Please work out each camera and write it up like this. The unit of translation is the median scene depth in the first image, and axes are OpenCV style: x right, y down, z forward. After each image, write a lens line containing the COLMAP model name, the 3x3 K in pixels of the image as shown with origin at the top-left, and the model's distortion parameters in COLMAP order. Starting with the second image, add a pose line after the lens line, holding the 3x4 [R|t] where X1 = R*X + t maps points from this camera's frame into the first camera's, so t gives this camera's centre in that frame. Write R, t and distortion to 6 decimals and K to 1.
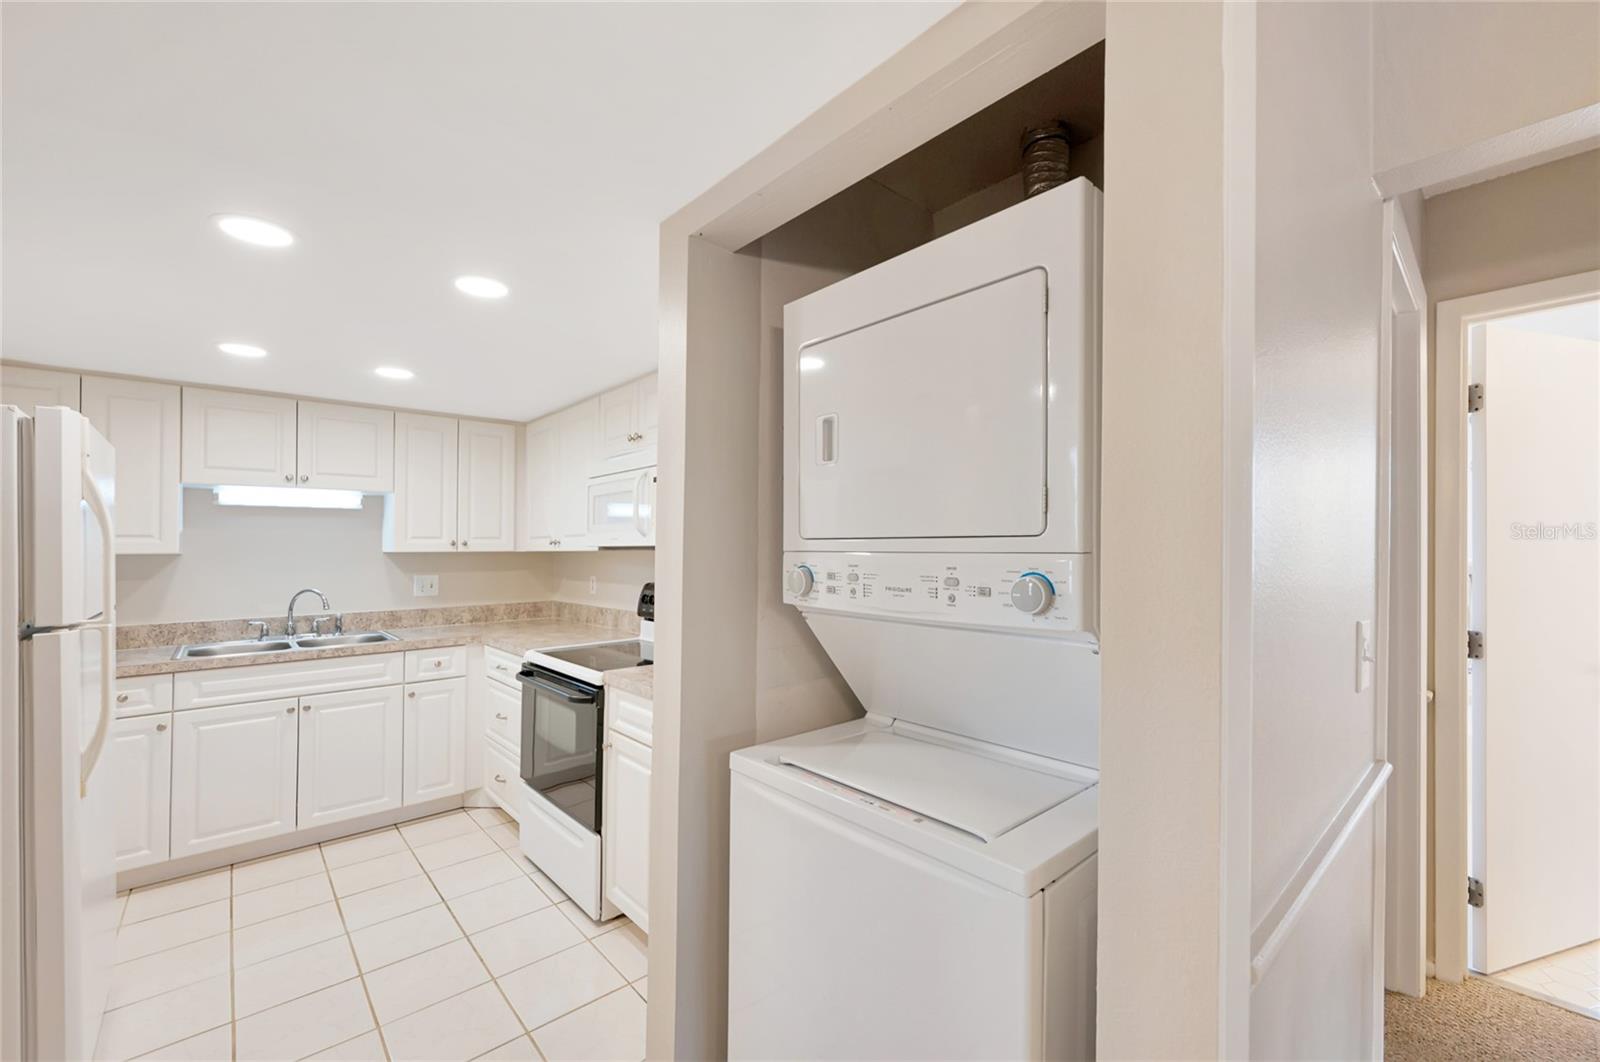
lens RADIAL K [[649.4, 0, 806.9], [0, 649.4, 526.5], [0, 0, 1]] dist [0.003119, -0.000844]
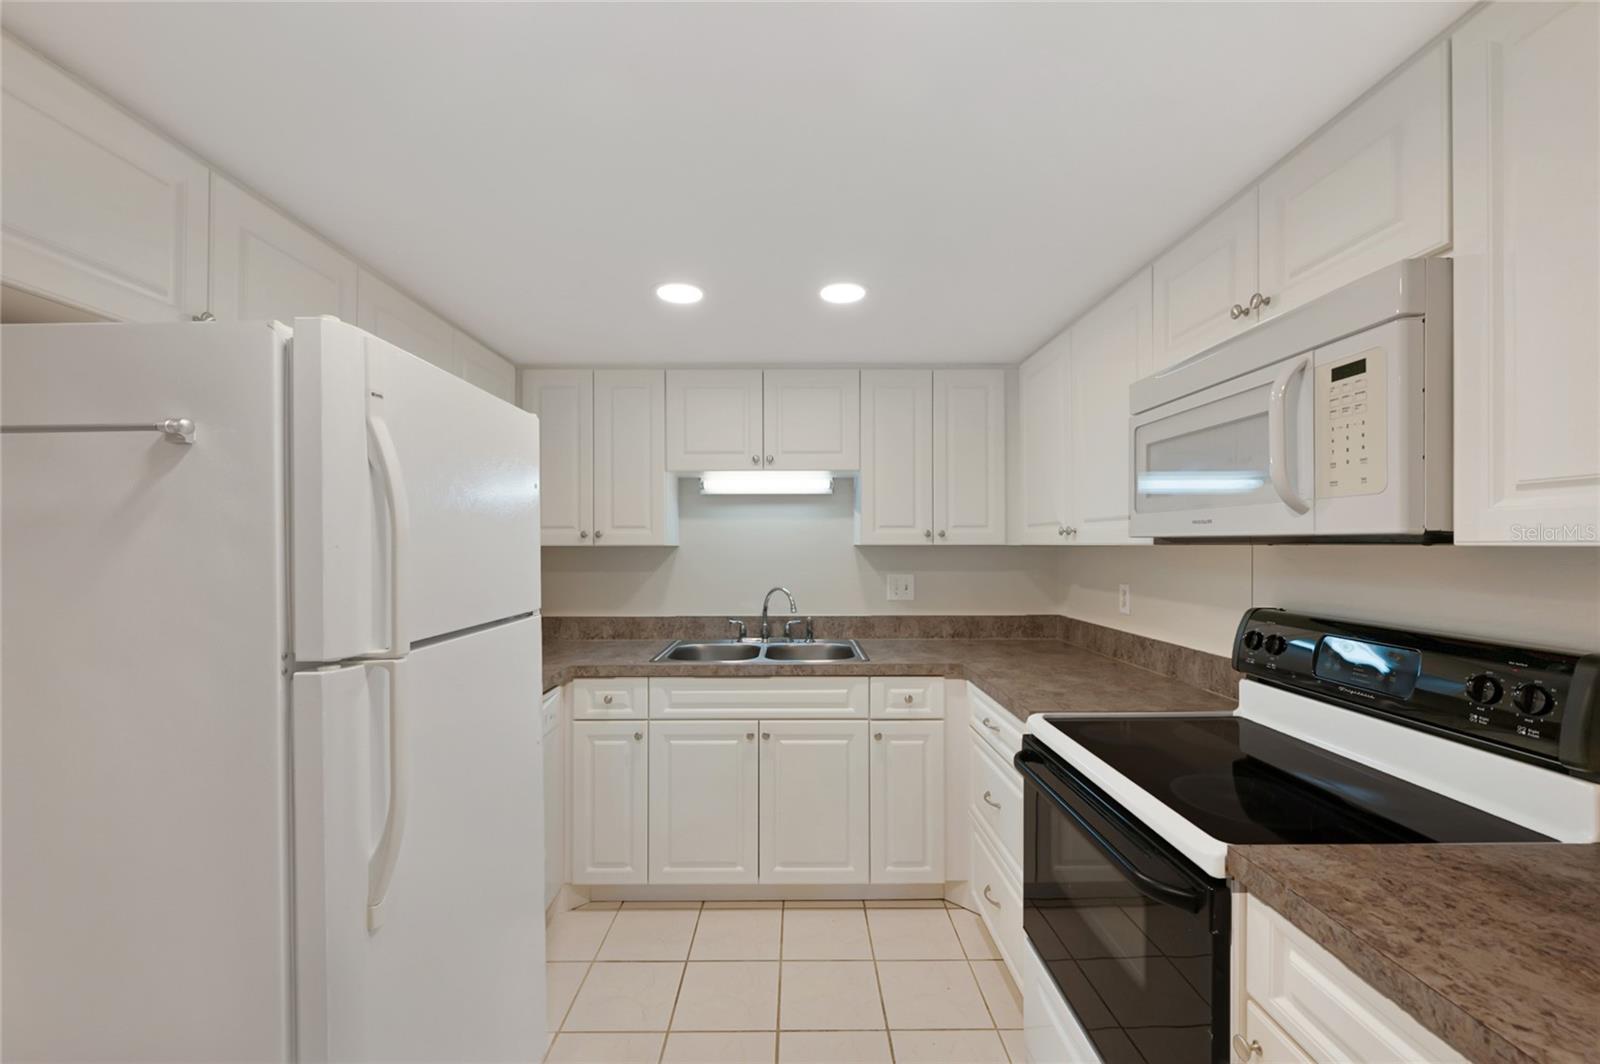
lens RADIAL K [[649.4, 0, 801.7], [0, 649.4, 530.2], [0, 0, 1]] dist [0.003119, -0.000844]
pose [[0.750298, -0.007285, -0.661060, -0.175564], [0.018487, 0.999779, 0.009965, 0.012953], [0.660841, -0.019697, 0.750267, 0.380509]]
